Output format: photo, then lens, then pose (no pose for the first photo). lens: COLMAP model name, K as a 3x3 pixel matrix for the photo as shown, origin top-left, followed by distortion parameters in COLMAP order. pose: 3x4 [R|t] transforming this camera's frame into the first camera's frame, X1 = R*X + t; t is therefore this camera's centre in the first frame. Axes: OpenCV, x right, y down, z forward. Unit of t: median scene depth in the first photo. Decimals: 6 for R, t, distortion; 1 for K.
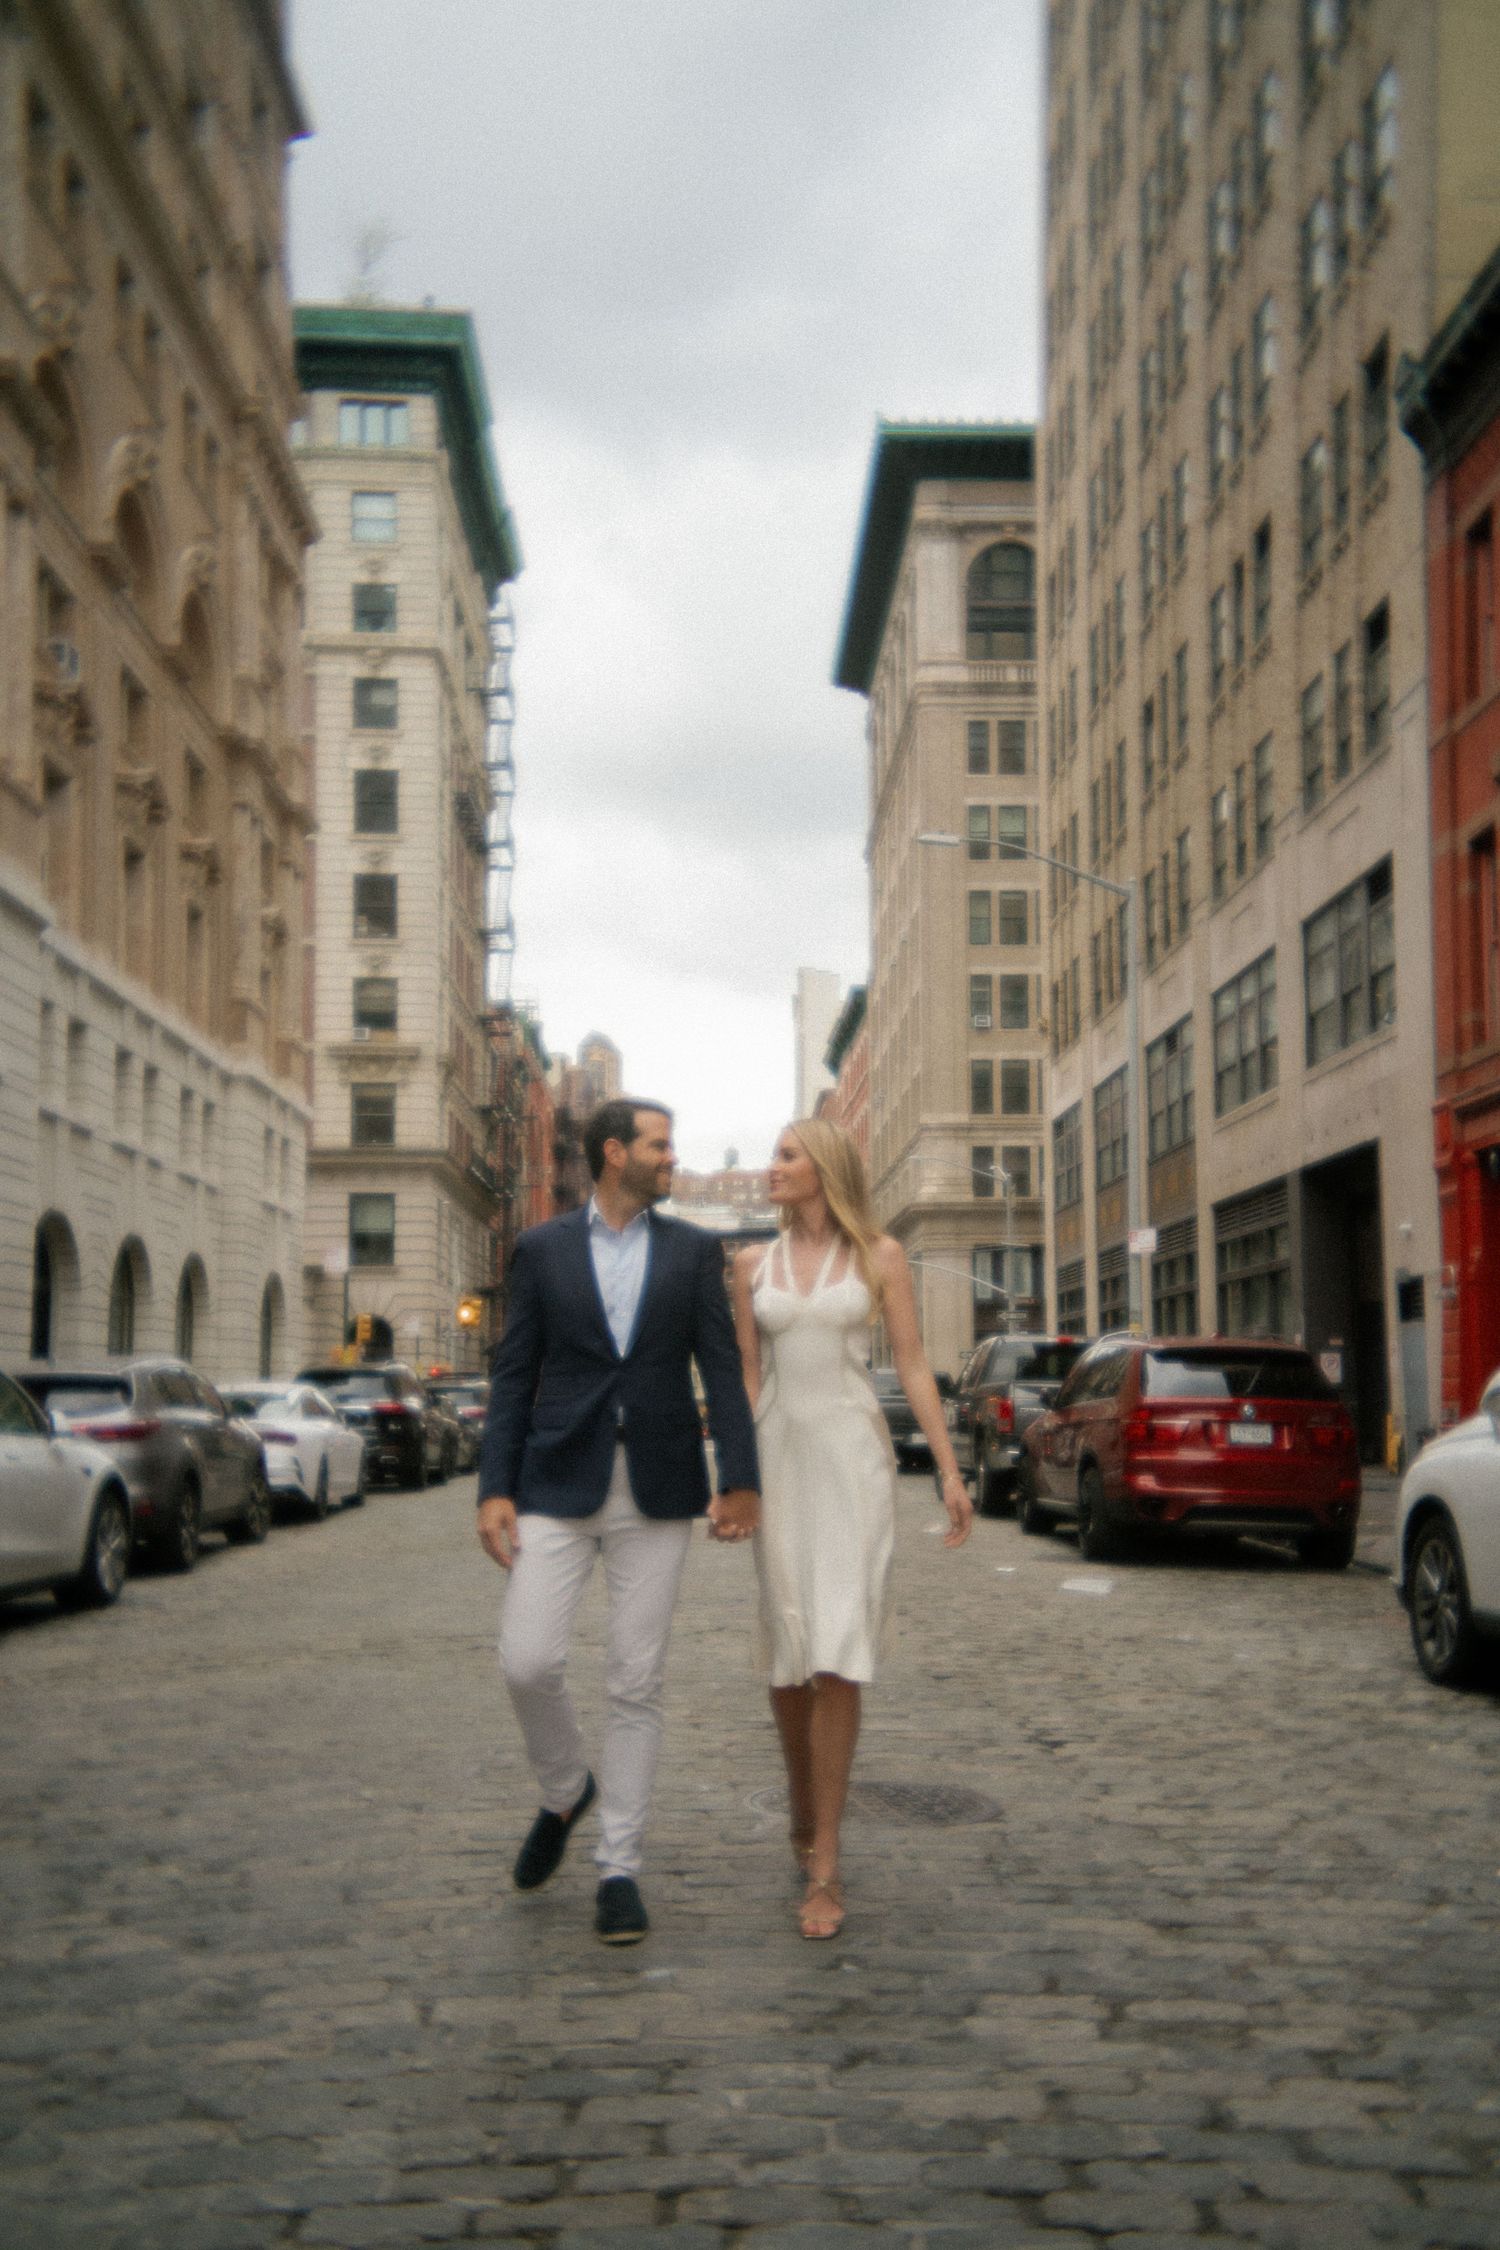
lens RADIAL K [[2771.0, 0, 750.0], [0, 2771.0, 1125.0], [0, 0, 1]] dist [-0.000086, -0.007097]
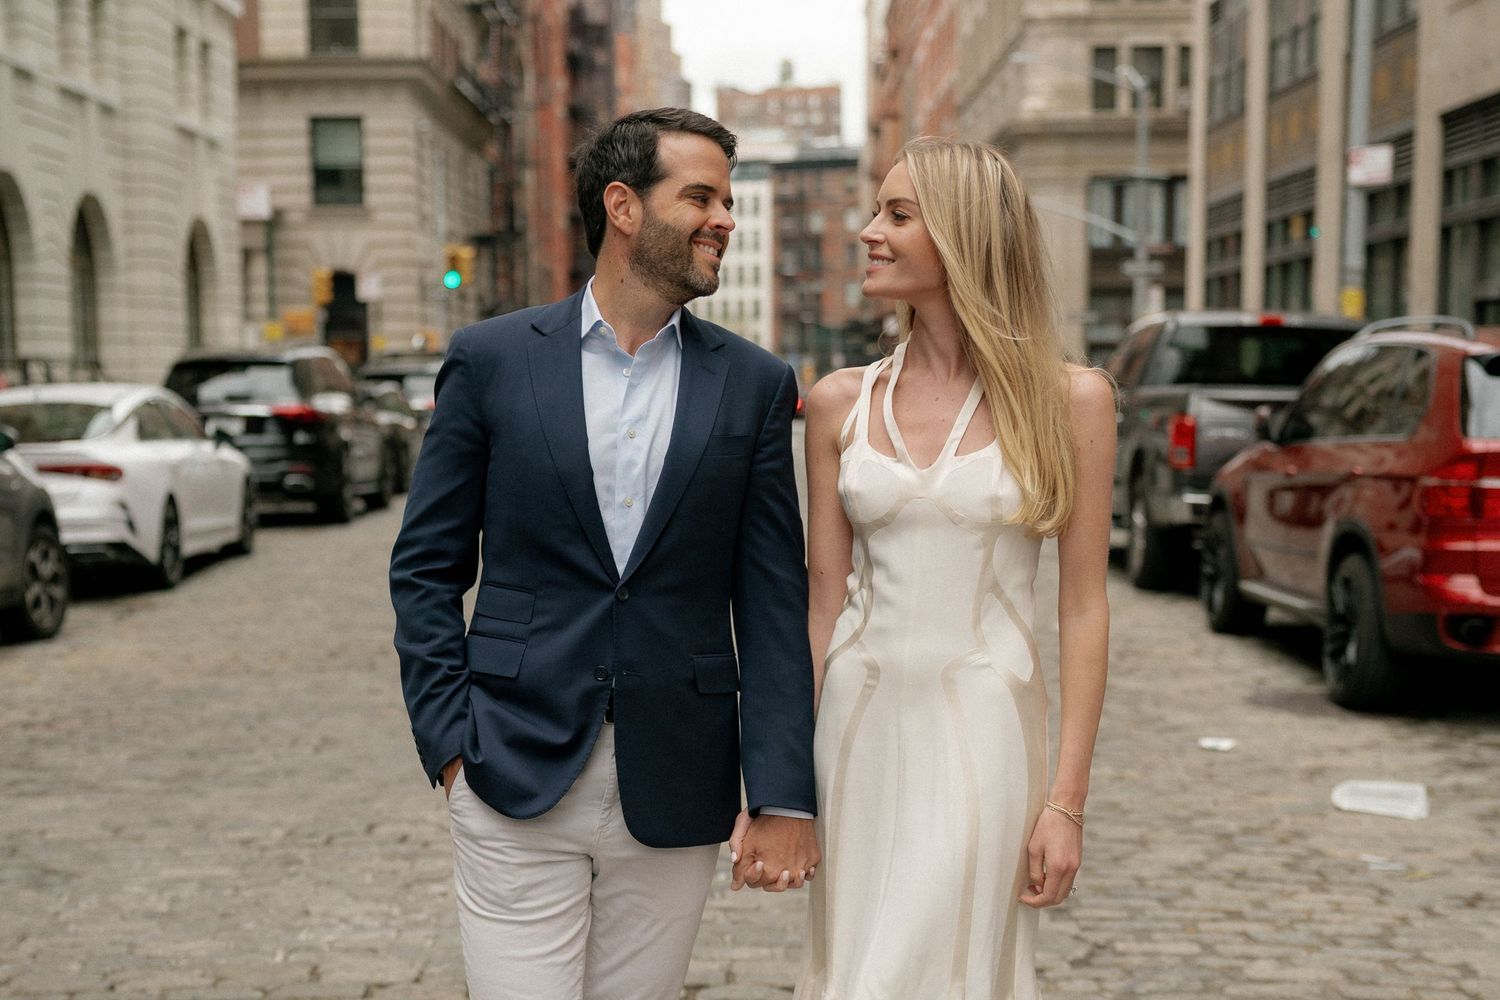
lens RADIAL K [[1569.5, 0, 763.6], [0, 1569.5, 503.0], [0, 0, 1]] dist [0.013919, 0.001743]
pose [[0.998731, 0.001852, -0.050326, 0.011347], [0.010432, 0.970037, 0.242732, 0.025270], [0.049267, -0.242949, 0.968787, 0.558626]]
